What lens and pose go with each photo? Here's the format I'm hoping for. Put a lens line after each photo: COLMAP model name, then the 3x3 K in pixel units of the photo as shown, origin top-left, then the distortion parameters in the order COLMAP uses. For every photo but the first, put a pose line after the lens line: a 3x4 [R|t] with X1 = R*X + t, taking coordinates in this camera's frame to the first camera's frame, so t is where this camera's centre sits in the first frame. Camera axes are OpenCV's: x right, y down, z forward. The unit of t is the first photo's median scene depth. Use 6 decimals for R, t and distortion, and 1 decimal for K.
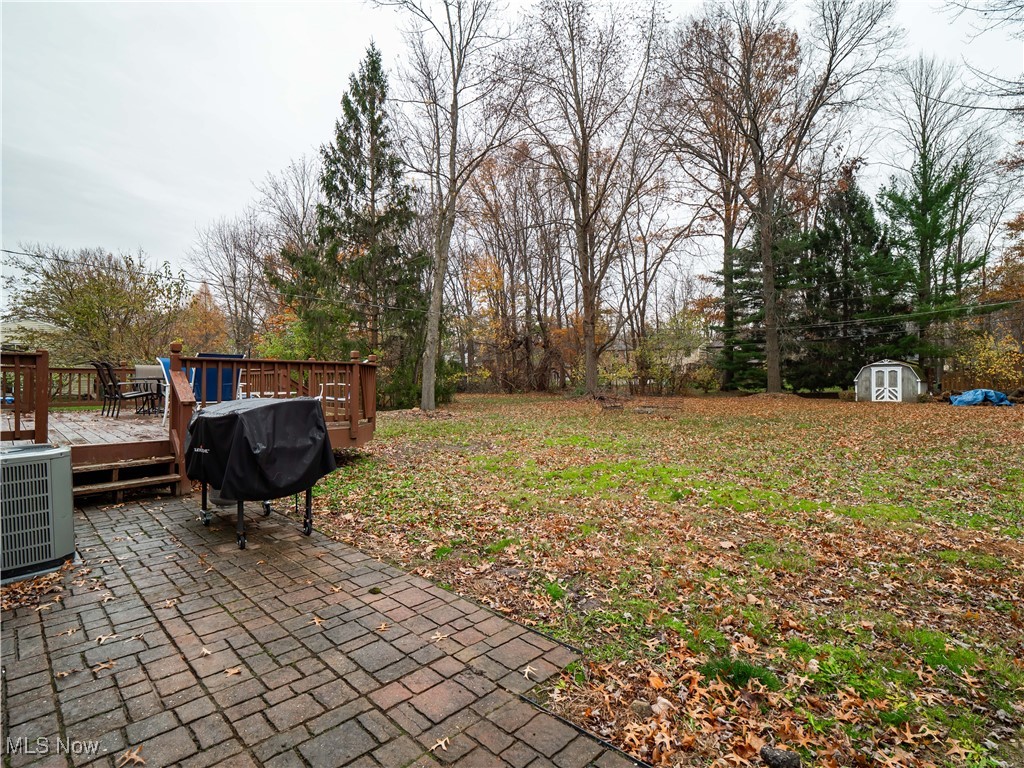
lens RADIAL K [[499.3, 0, 512.0], [0, 499.3, 386.4], [0, 0, 1]] dist [-0.000146, -0.000287]
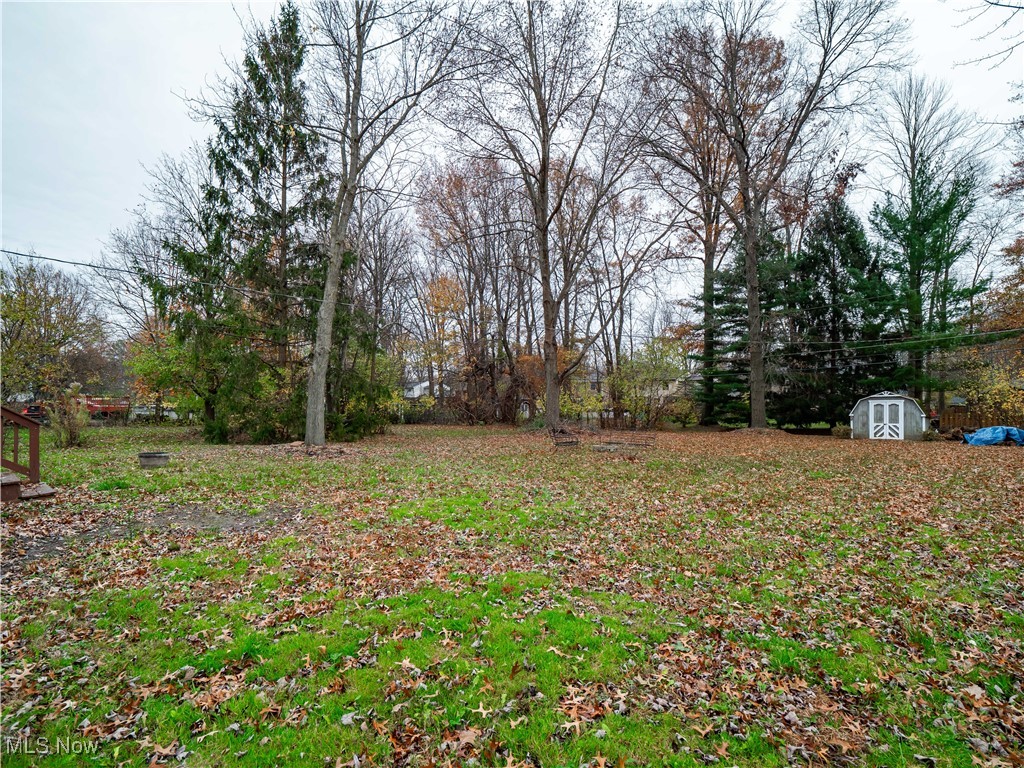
lens RADIAL K [[499.3, 0, 510.6], [0, 499.3, 413.4], [0, 0, 1]] dist [-0.000146, -0.000287]
pose [[0.999254, 0.012983, 0.036359, 0.041337], [-0.012595, 0.999861, -0.010884, 0.001999], [-0.036495, 0.010418, 0.999280, 0.104892]]
